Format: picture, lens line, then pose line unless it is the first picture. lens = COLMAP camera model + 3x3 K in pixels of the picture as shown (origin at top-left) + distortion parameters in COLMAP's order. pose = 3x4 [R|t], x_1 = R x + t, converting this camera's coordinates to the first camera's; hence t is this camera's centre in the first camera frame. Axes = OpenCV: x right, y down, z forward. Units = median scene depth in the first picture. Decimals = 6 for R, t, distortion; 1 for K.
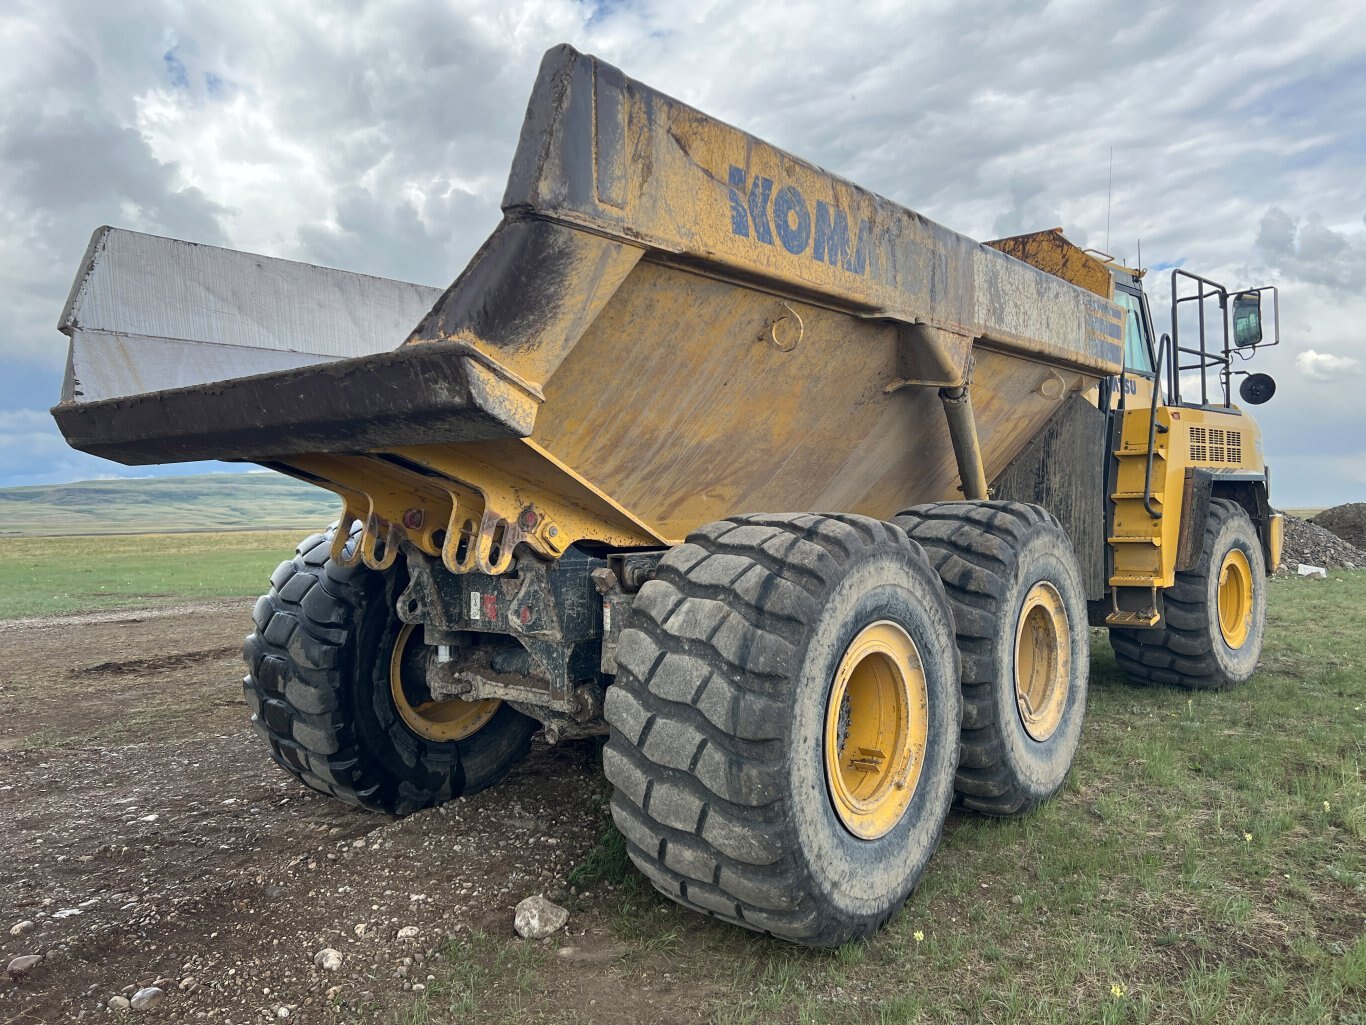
lens RADIAL K [[1013.0, 0, 695.5], [0, 1013.0, 512.0], [0, 0, 1]] dist [0.079372, -0.086796]
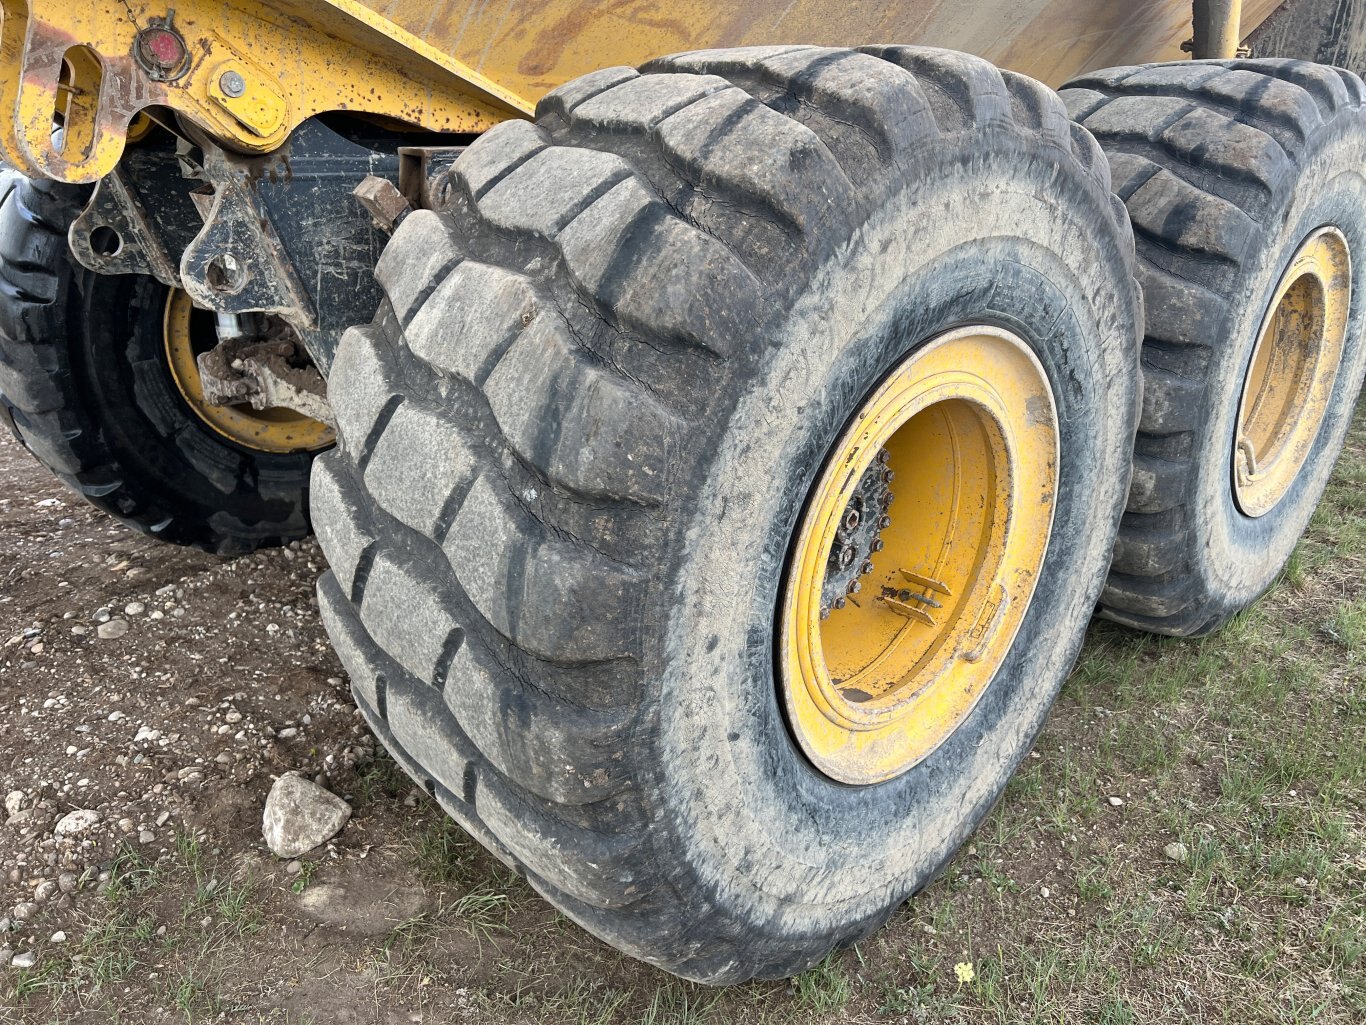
lens RADIAL K [[1013.0, 0, 695.5], [0, 1013.0, 512.0], [0, 0, 1]] dist [0.079372, -0.086796]
pose [[0.990580, 0.065898, -0.120038, 0.123071], [-0.019068, 0.934433, 0.355627, 0.029848], [0.135603, -0.349988, 0.926887, 0.551149]]
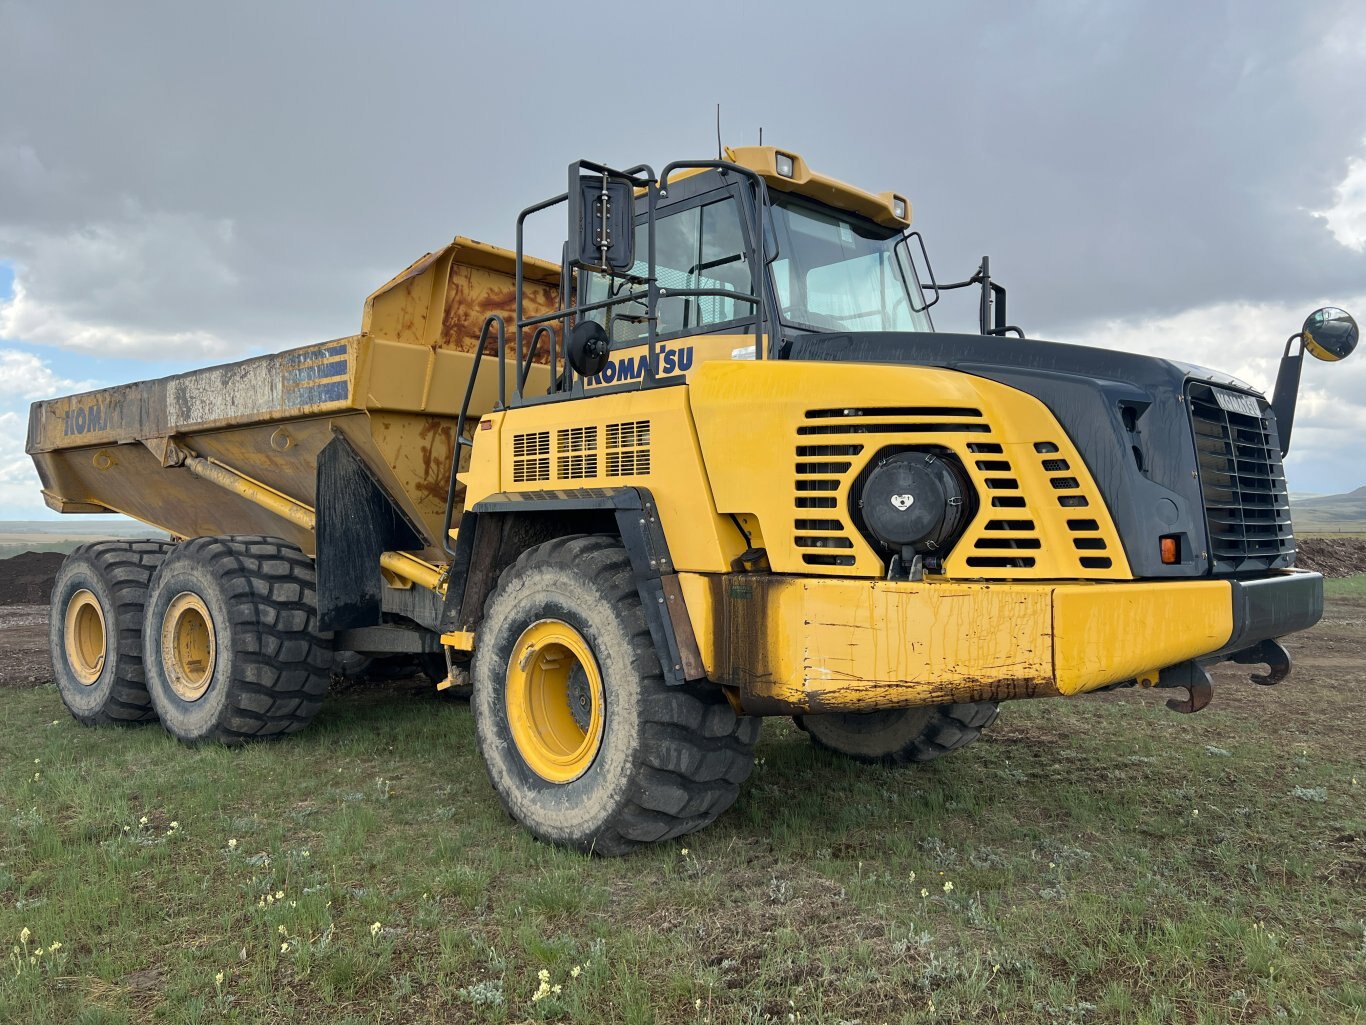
lens RADIAL K [[1013.0, 0, 695.5], [0, 1013.0, 512.0], [0, 0, 1]] dist [0.079372, -0.086796]
pose [[0.005683, 0.005236, -0.999970, 2.351471], [0.002666, 0.999983, 0.005251, -0.066908], [0.999980, -0.002696, 0.005669, 2.236069]]
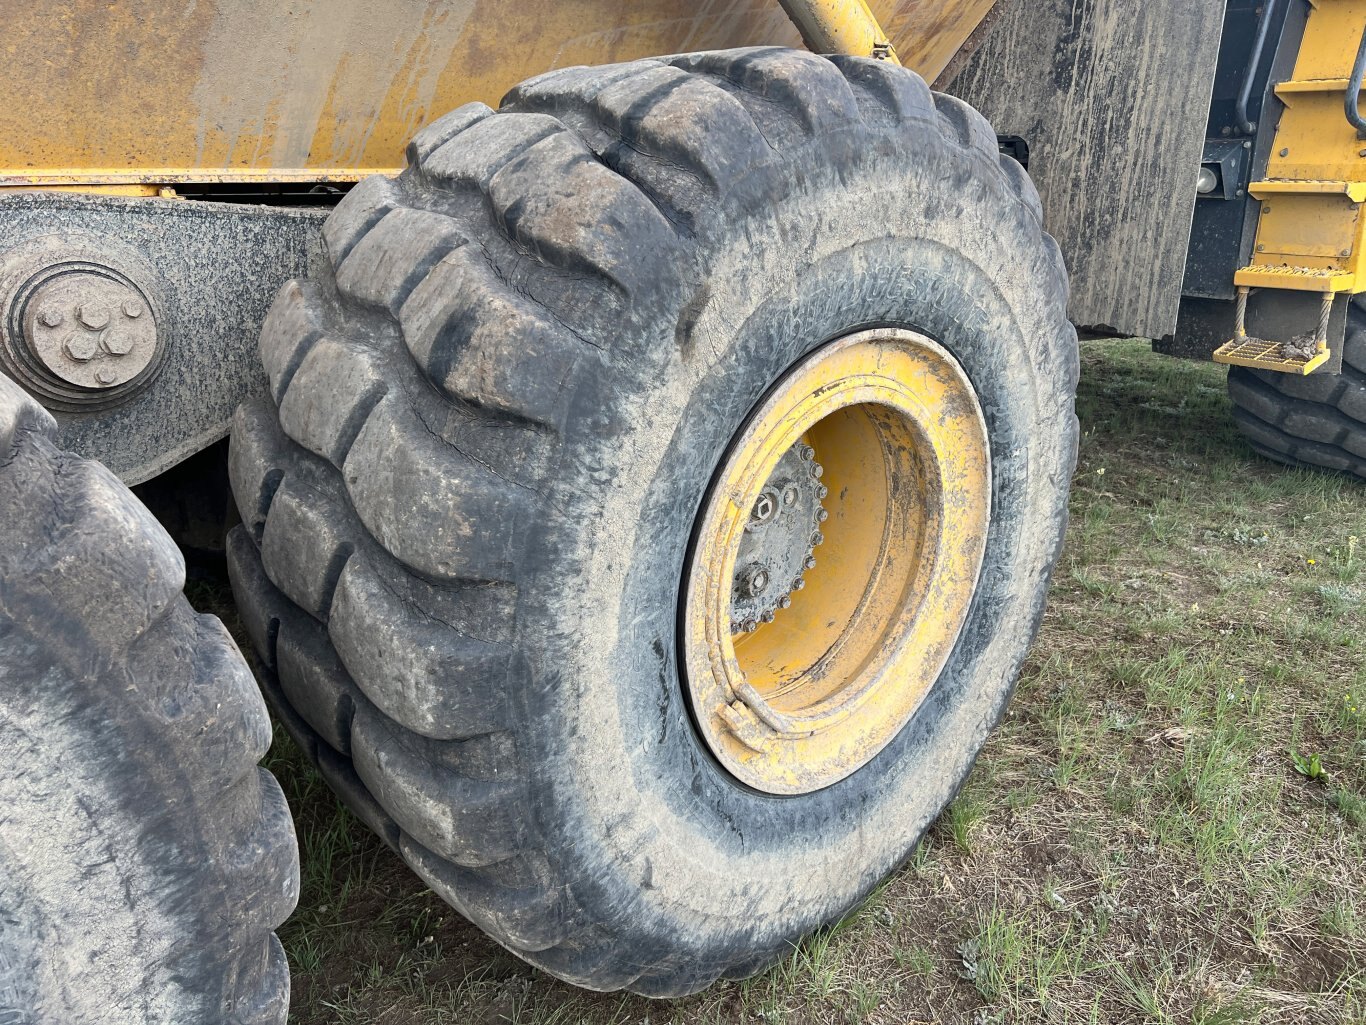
lens RADIAL K [[1013.0, 0, 695.5], [0, 1013.0, 512.0], [0, 0, 1]] dist [0.079372, -0.086796]
pose [[0.987919, 0.055840, -0.144561, 0.437245], [-0.004779, 0.943362, 0.331731, 0.023160], [0.154897, -0.327033, 0.932232, 0.899350]]
